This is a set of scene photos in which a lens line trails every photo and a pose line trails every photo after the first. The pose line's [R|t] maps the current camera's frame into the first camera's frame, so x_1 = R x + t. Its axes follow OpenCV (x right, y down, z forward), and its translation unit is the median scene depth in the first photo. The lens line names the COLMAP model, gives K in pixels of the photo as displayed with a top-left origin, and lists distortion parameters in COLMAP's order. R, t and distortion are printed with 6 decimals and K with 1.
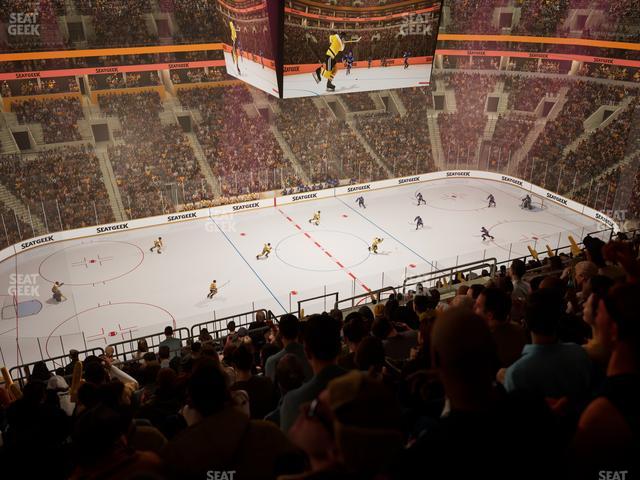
lens RADIAL K [[590.6, 0, 306.0], [0, 590.6, 179.8], [0, 0, 1]] dist [0.001521, 0.000000]
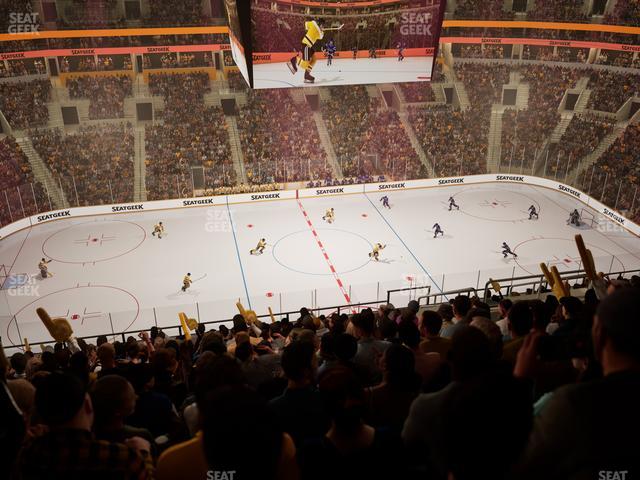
lens RADIAL K [[590.6, 0, 311.9], [0, 590.6, 182.4], [0, 0, 1]] dist [0.001521, 0.000000]
pose [[0.978658, 0.075839, -0.190988, 0.173480], [-0.069145, 0.996744, 0.041486, -0.026029], [0.193512, -0.027395, 0.980715, 0.074652]]
